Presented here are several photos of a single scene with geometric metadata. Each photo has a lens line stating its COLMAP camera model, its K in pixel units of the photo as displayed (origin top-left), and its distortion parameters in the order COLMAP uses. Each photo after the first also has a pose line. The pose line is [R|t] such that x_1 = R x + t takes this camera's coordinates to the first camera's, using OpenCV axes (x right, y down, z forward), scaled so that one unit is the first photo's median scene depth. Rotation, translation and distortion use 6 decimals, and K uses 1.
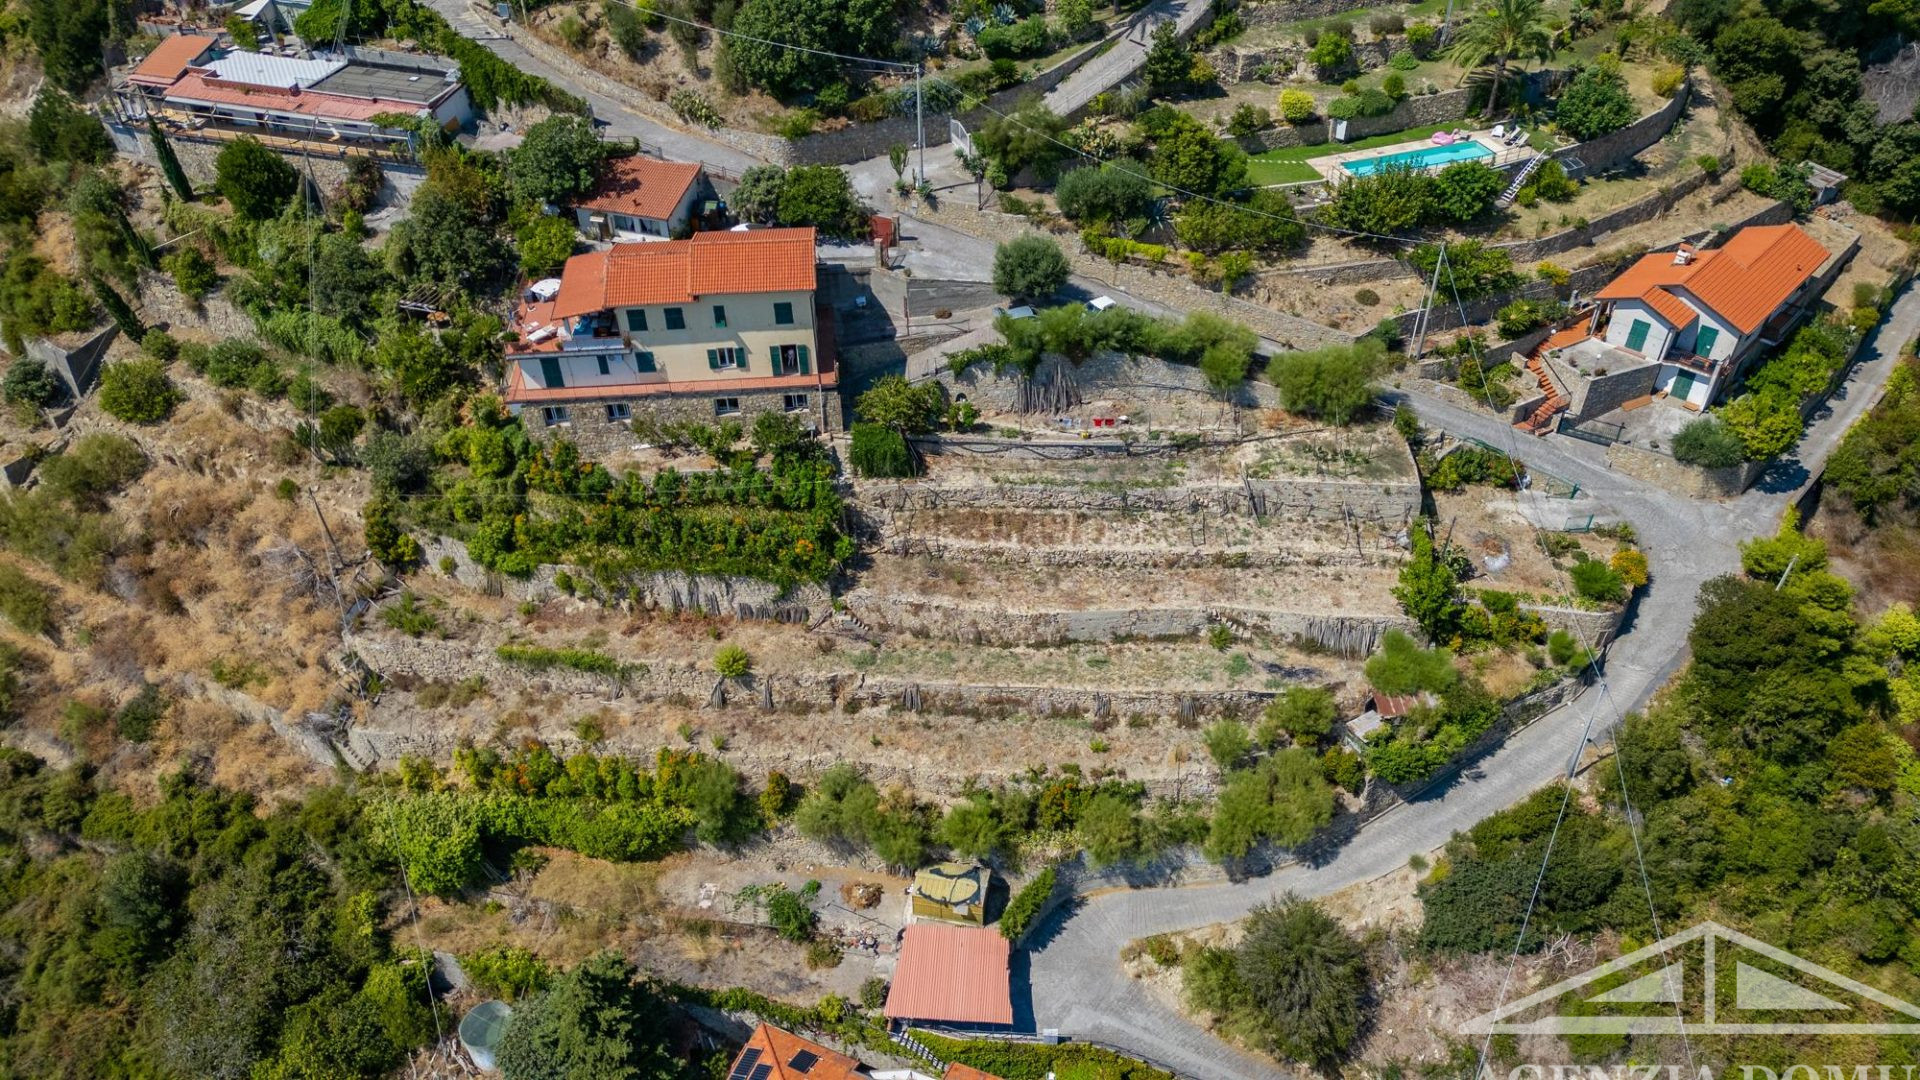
lens RADIAL K [[1350.8, 0, 980.0], [0, 1350.8, 560.5], [0, 0, 1]] dist [0.061556, -0.052278]
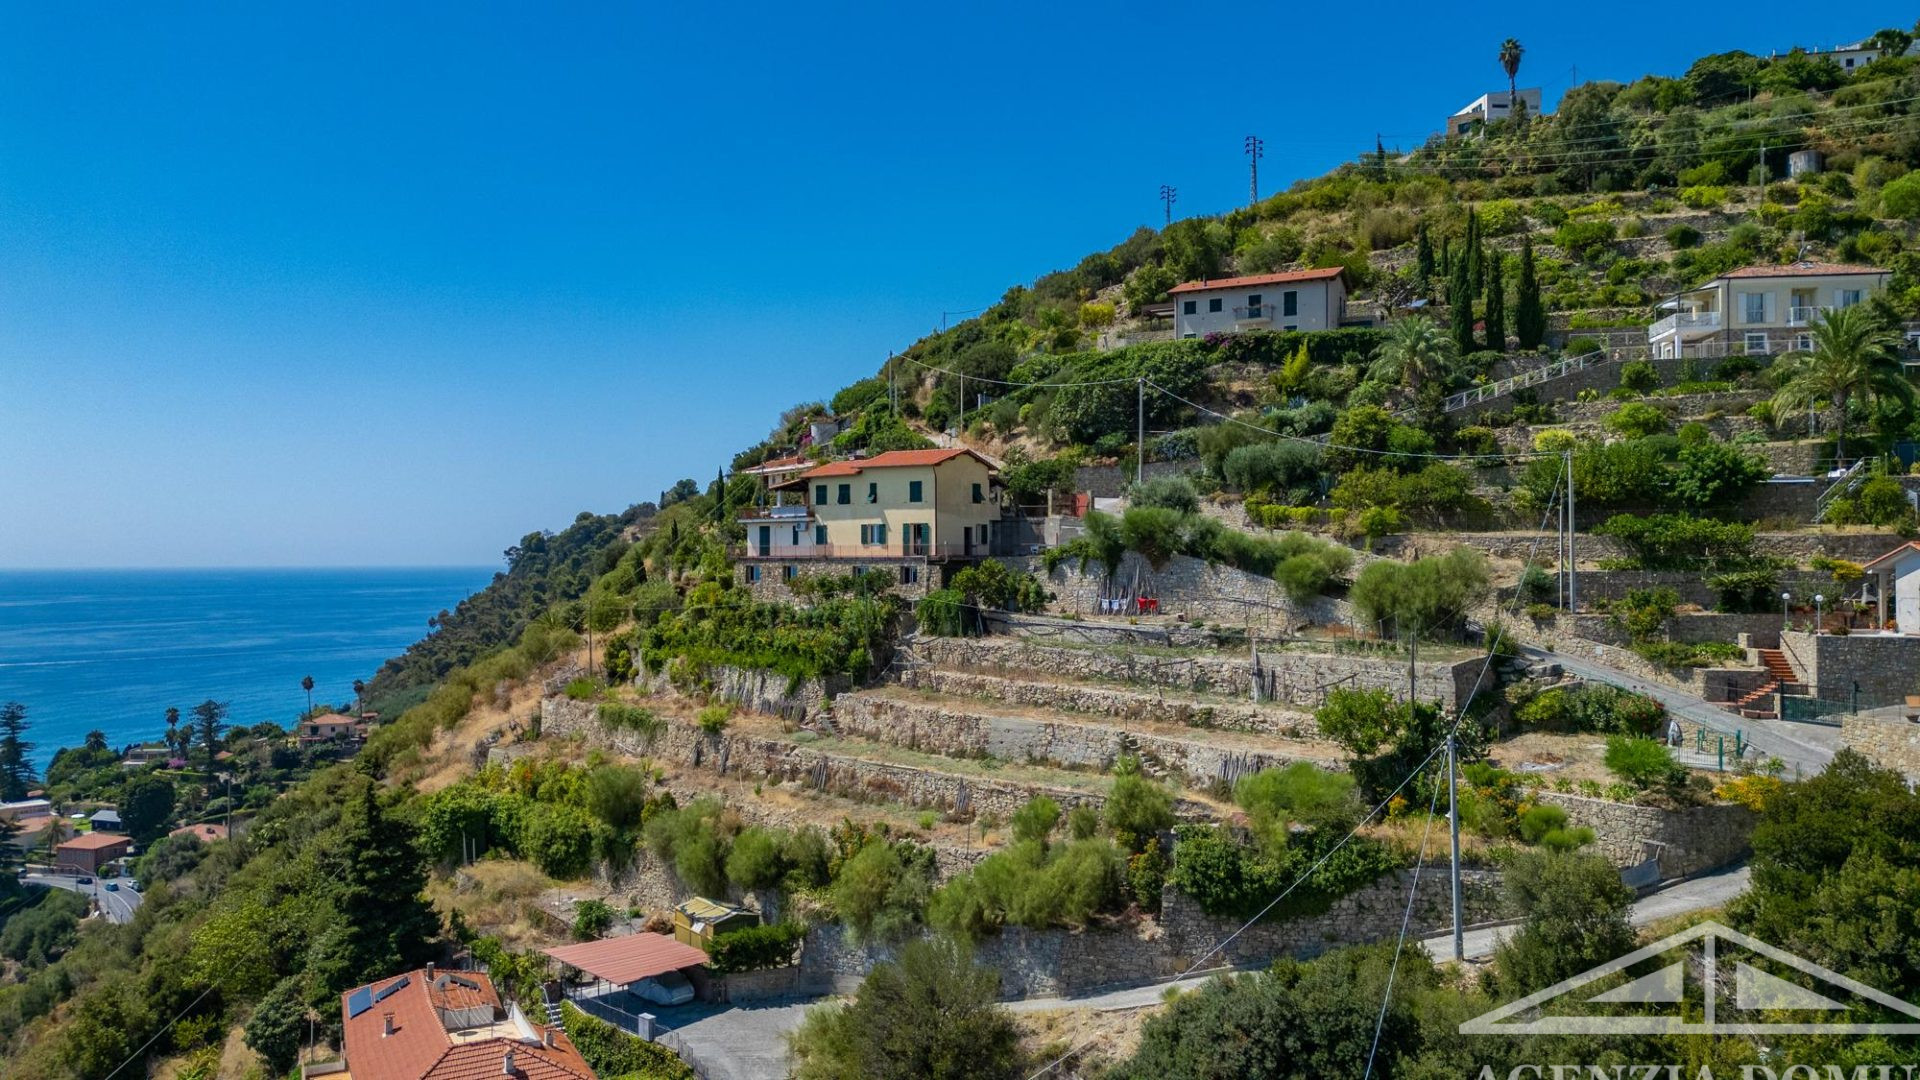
lens RADIAL K [[1350.8, 0, 968.9], [0, 1350.8, 542.0], [0, 0, 1]] dist [0.061556, -0.052278]
pose [[0.760394, 0.003224, -0.649454, 0.612416], [-0.427737, 0.754969, -0.497055, 0.386485], [0.488715, 0.655753, 0.575453, 0.384416]]
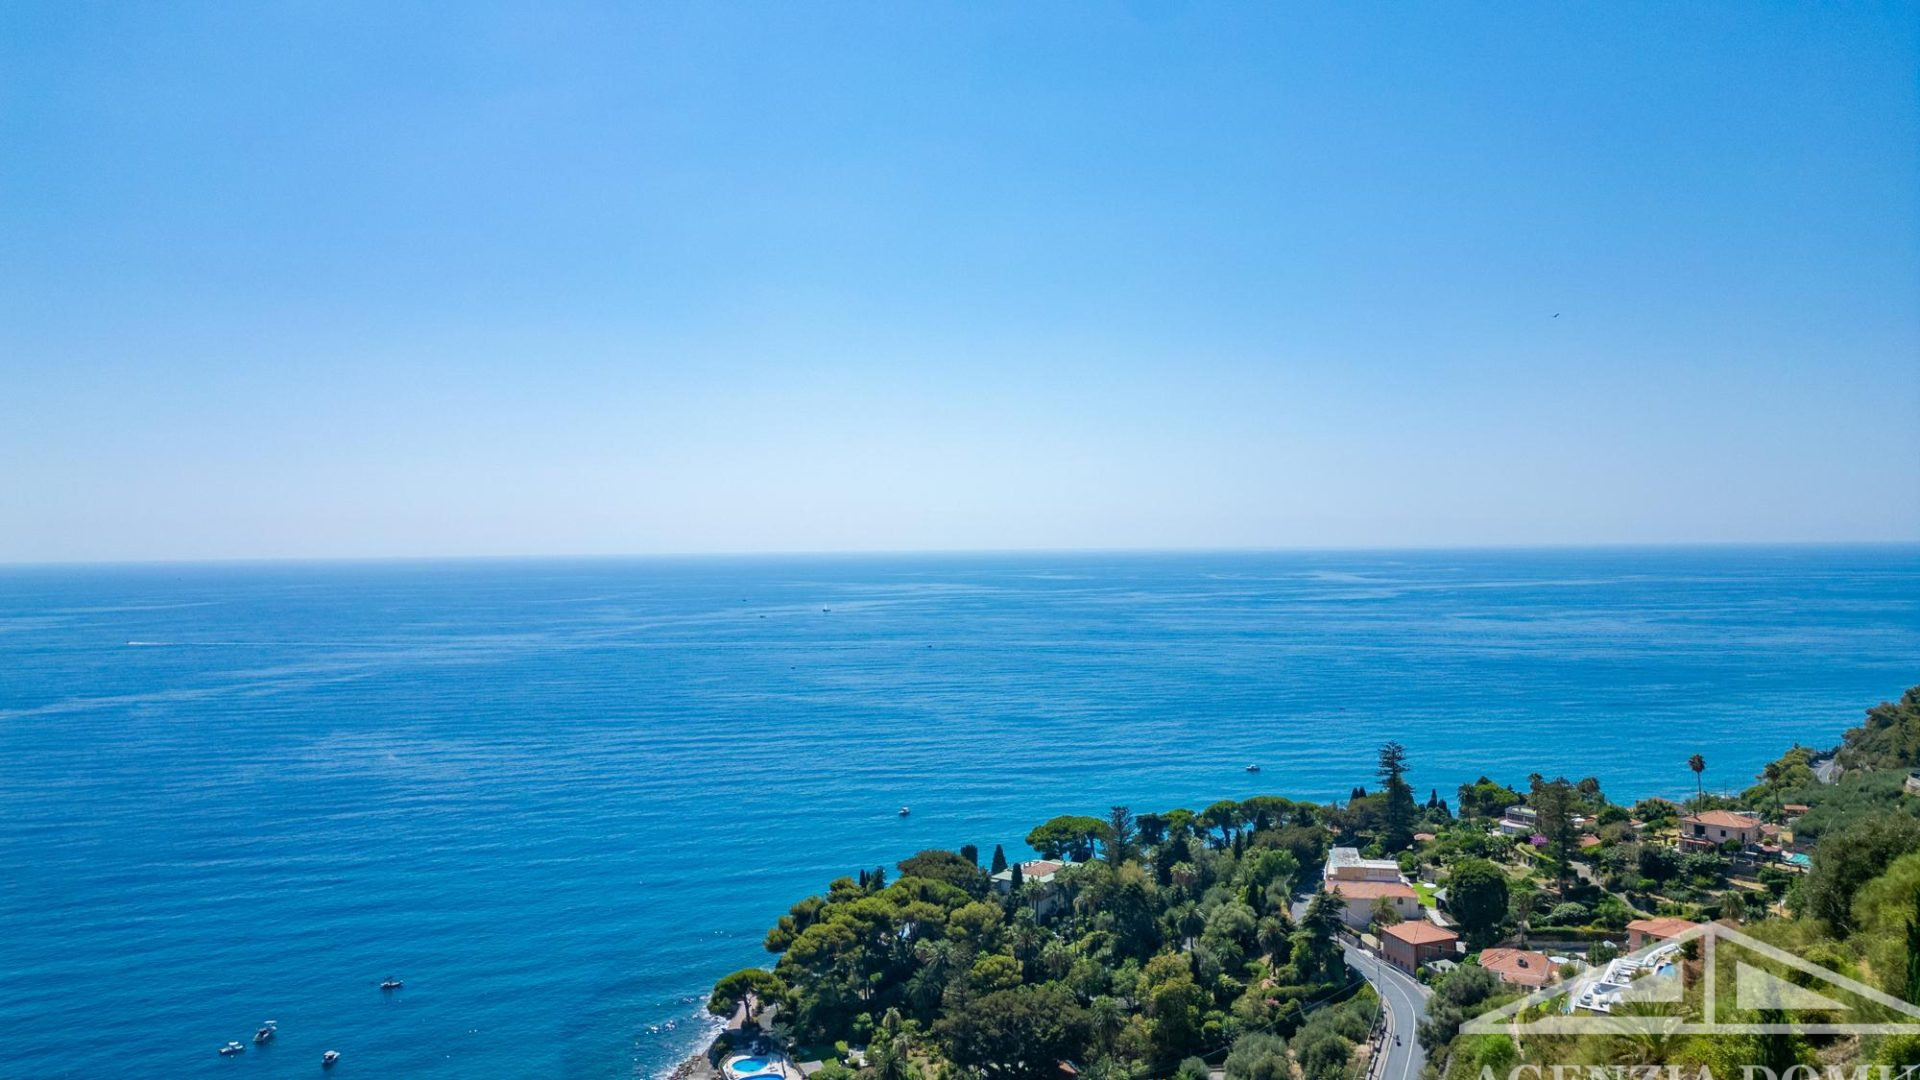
lens RADIAL K [[1350.8, 0, 966.6], [0, 1350.8, 536.0], [0, 0, 1]] dist [0.061556, -0.052278]
pose [[-0.171685, 0.008836, -0.985112, -0.198283], [-0.632398, 0.765745, 0.117082, -0.230604], [0.755379, 0.643084, -0.125879, 0.867865]]
